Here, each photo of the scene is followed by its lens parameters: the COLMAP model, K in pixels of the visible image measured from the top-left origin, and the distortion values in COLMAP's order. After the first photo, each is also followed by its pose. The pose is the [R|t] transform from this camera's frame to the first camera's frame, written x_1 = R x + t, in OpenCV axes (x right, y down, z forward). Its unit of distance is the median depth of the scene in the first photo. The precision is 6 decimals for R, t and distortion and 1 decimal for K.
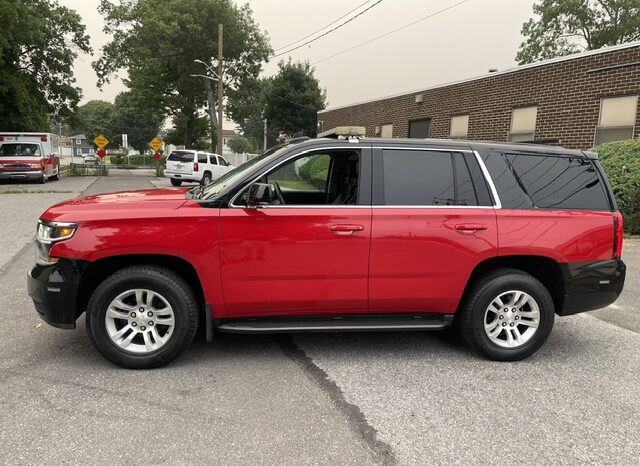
lens RADIAL K [[490.8, 0, 323.0], [0, 490.8, 231.4], [0, 0, 1]] dist [0.092804, -0.132292]
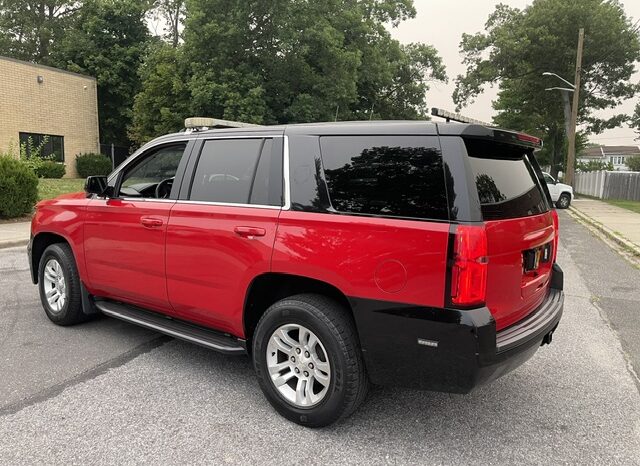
lens RADIAL K [[490.8, 0, 323.0], [0, 490.8, 231.4], [0, 0, 1]] dist [0.092804, -0.132292]
pose [[0.708410, 0.063887, -0.702904, 0.134289], [-0.097586, 0.995196, -0.007896, -0.001893], [0.699023, 0.074187, 0.711241, 0.075322]]
